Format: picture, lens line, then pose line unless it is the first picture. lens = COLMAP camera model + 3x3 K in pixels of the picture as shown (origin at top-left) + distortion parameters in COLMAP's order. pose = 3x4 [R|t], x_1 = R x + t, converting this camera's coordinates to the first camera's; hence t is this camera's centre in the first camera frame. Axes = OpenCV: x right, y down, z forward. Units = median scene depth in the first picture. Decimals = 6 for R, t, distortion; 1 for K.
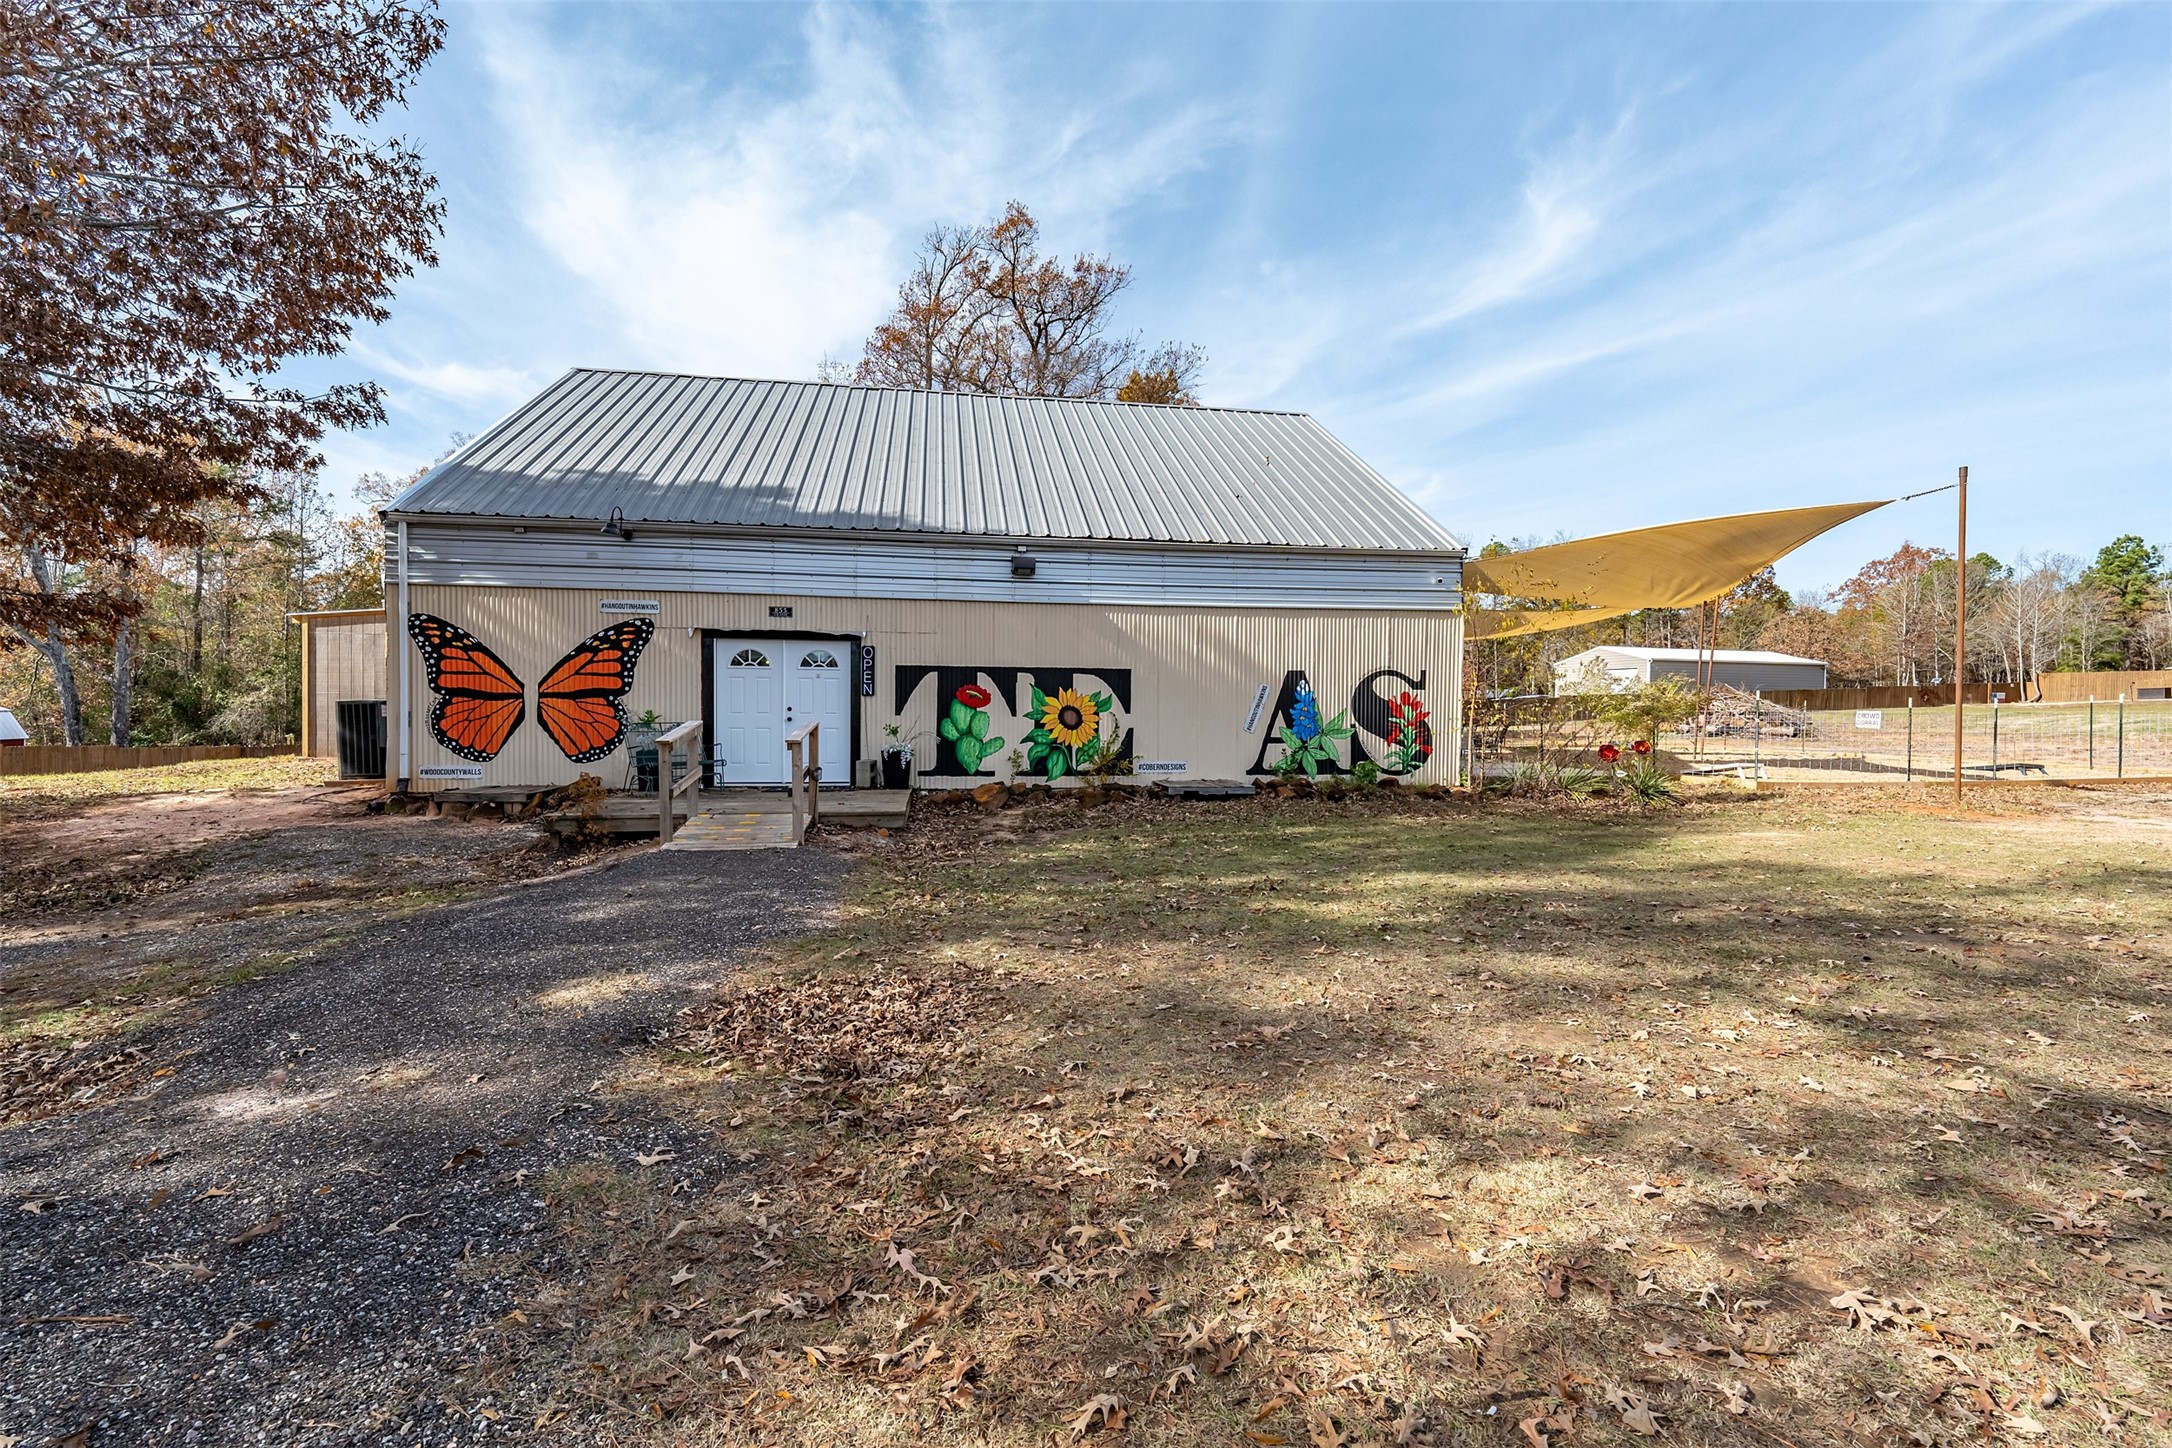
lens RADIAL K [[926.6, 0, 1084.0], [0, 926.6, 709.1], [0, 0, 1]] dist [-0.001989, -0.000106]
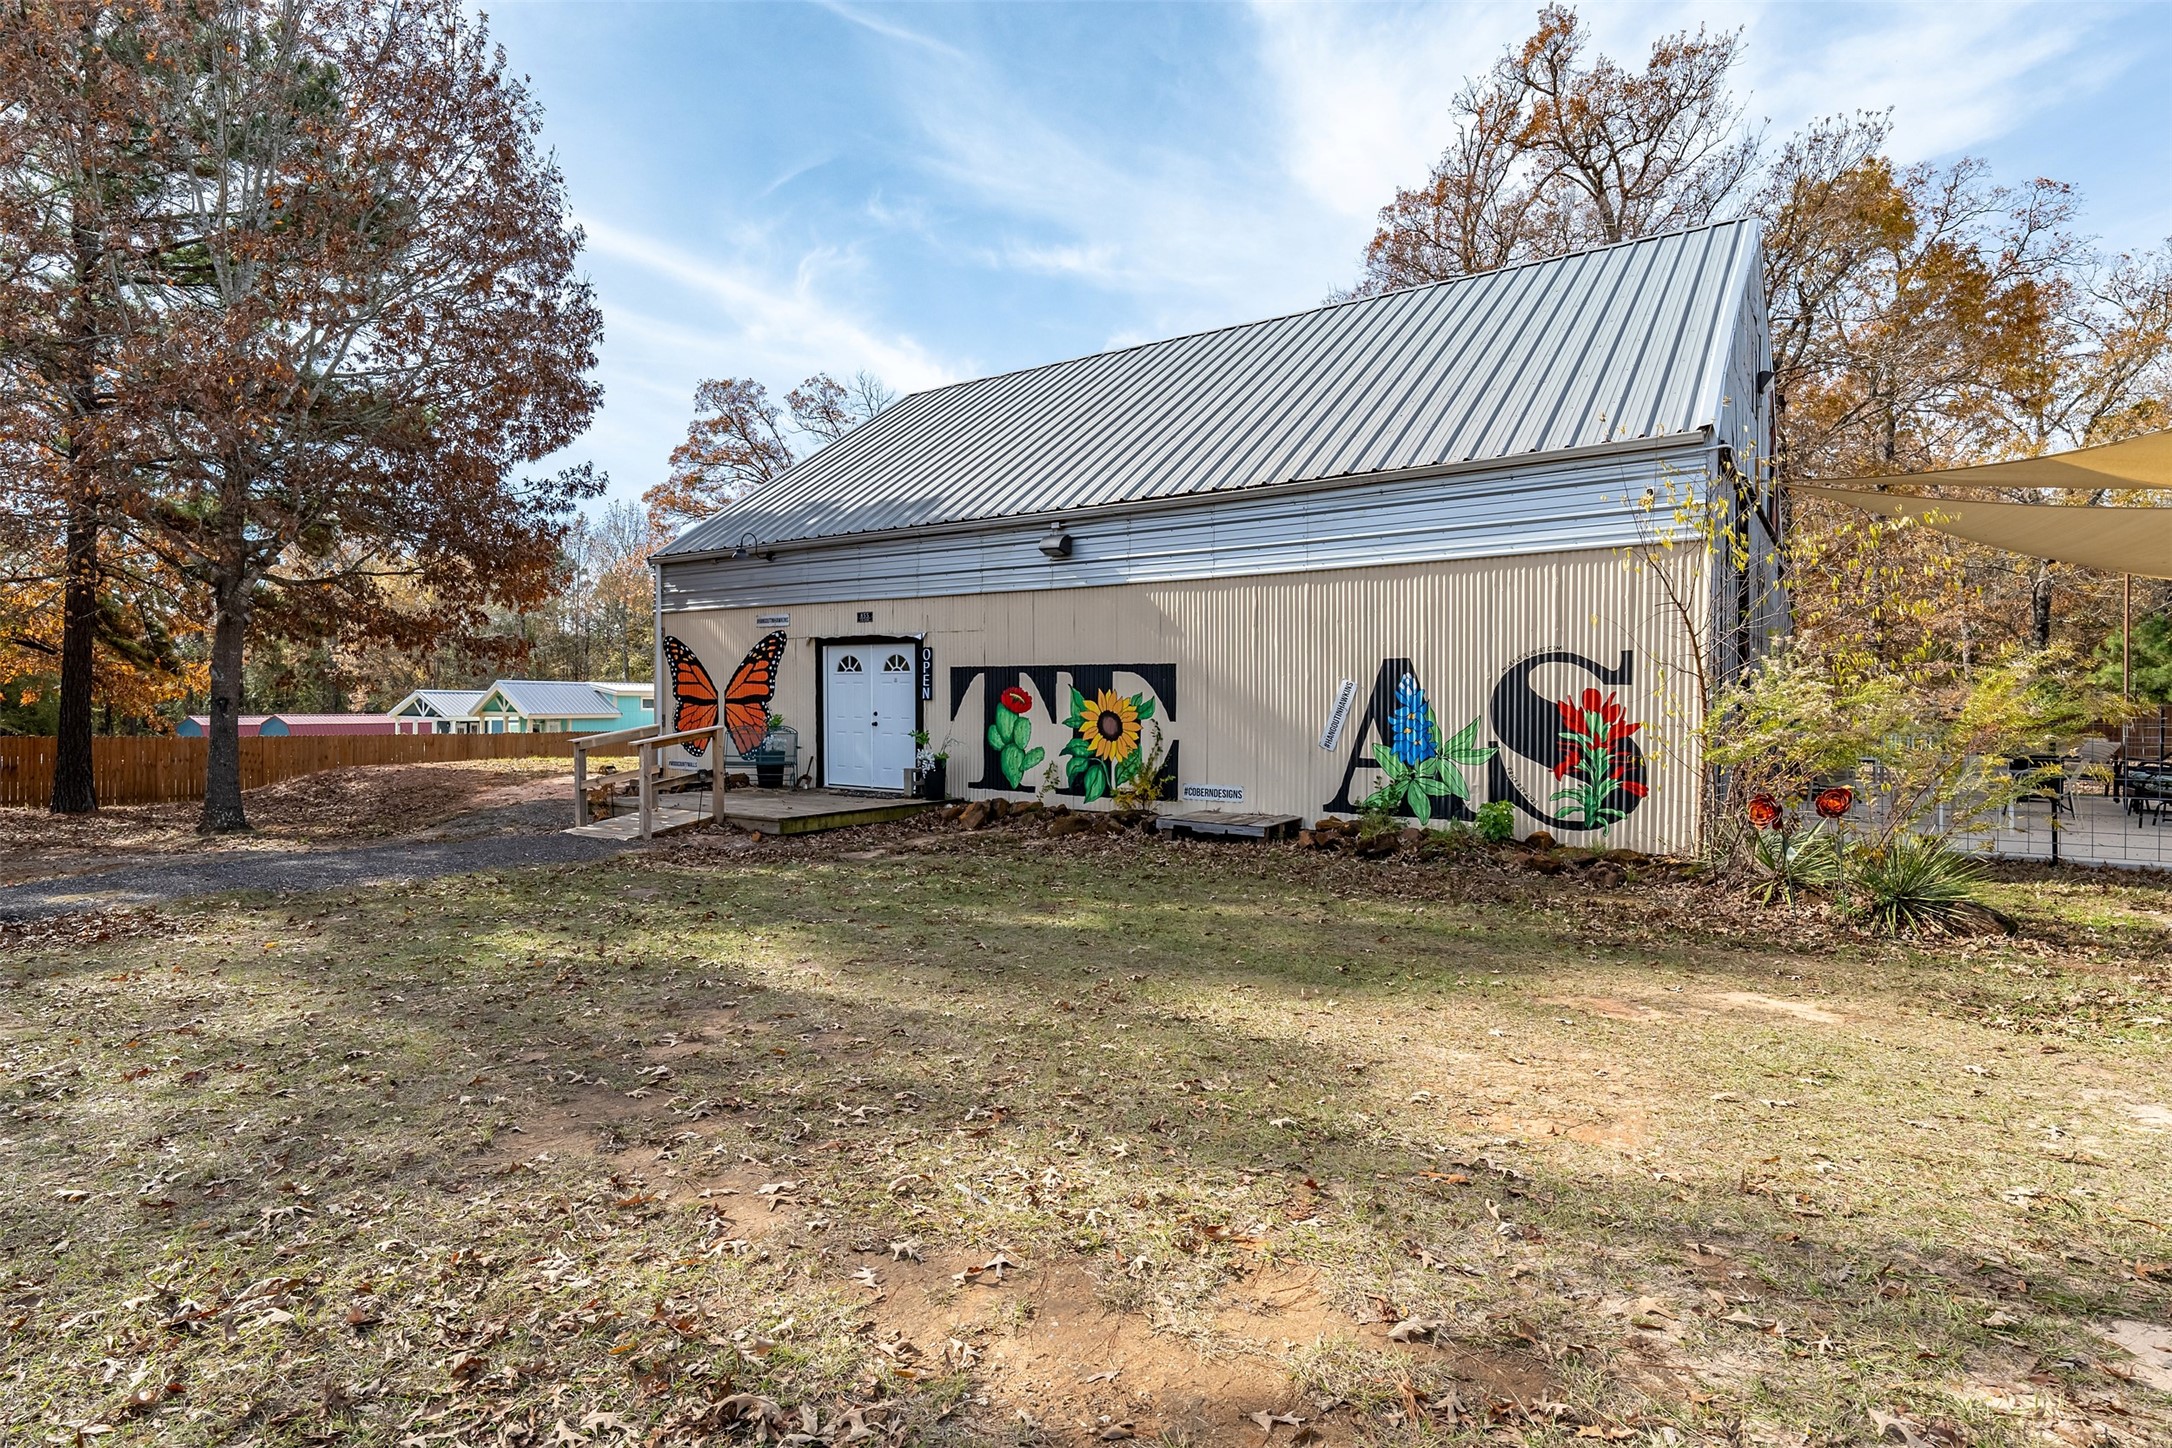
lens RADIAL K [[1113.2, 0, 1084.2], [0, 1113.2, 728.2], [0, 0, 1]] dist [0.005386, 0.000299]
pose [[0.710511, 0.013502, -0.703557, 0.656093], [-0.002059, 0.999852, 0.017108, -0.005286], [0.703684, -0.010707, 0.710433, 0.291232]]
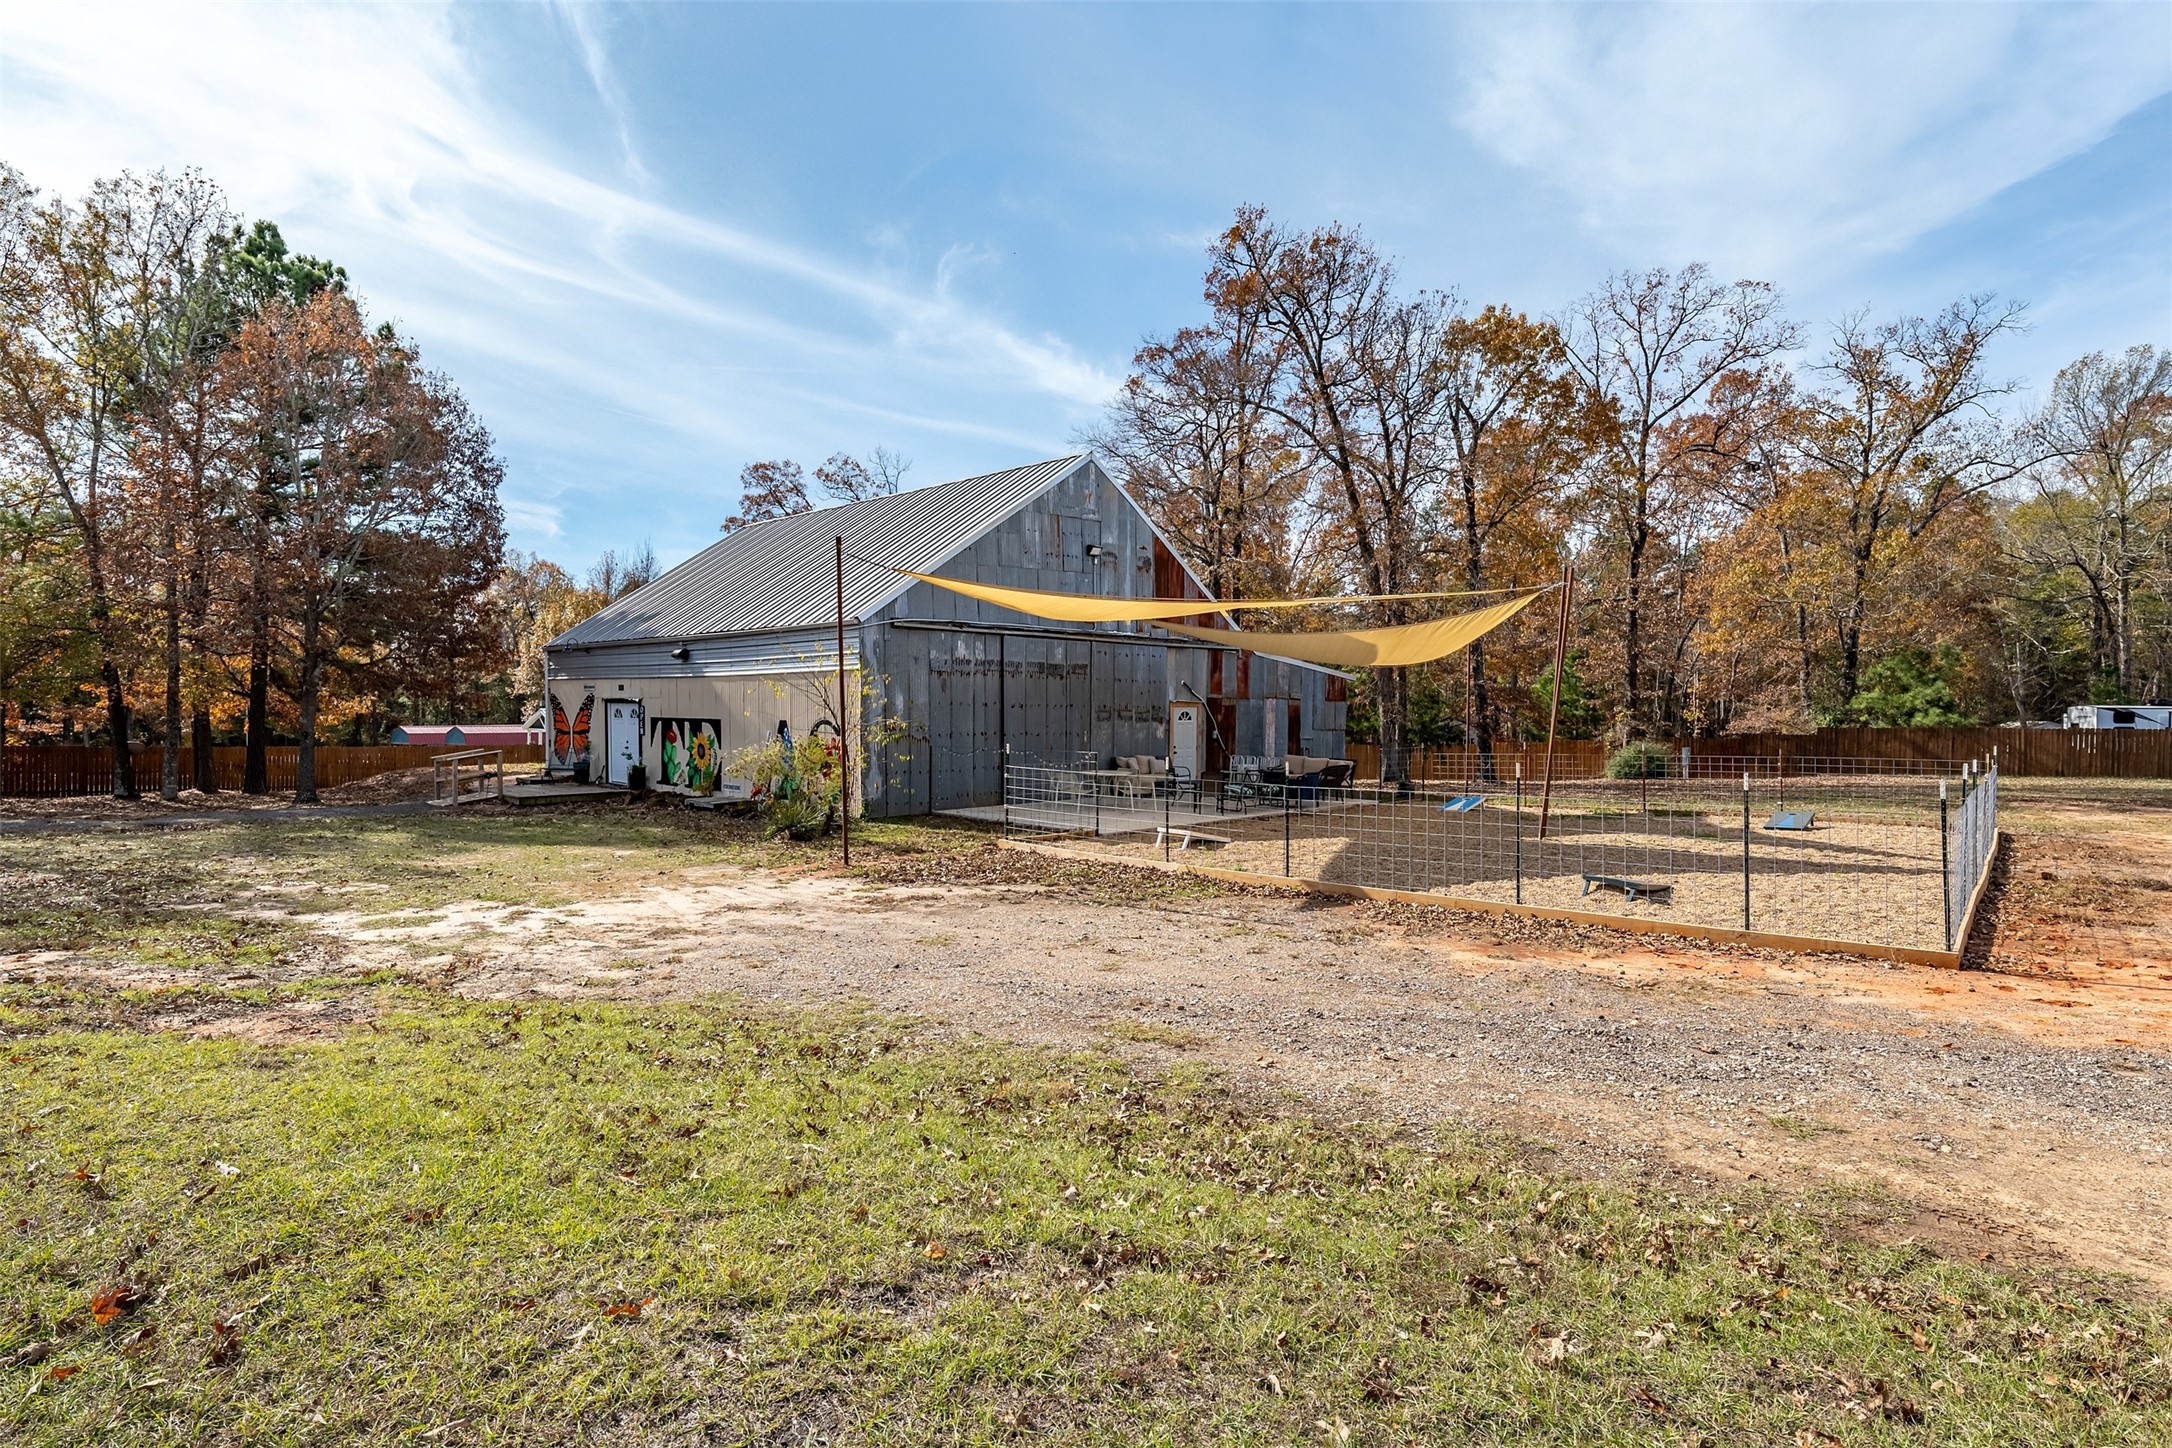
lens RADIAL K [[1113.2, 0, 1081.6], [0, 1113.2, 721.3], [0, 0, 1]] dist [0.005386, 0.000299]
pose [[0.586550, 0.007697, -0.809877, 1.838755], [-0.002706, 0.999968, 0.007543, -0.055495], [0.809909, -0.002233, 0.586552, 0.431833]]
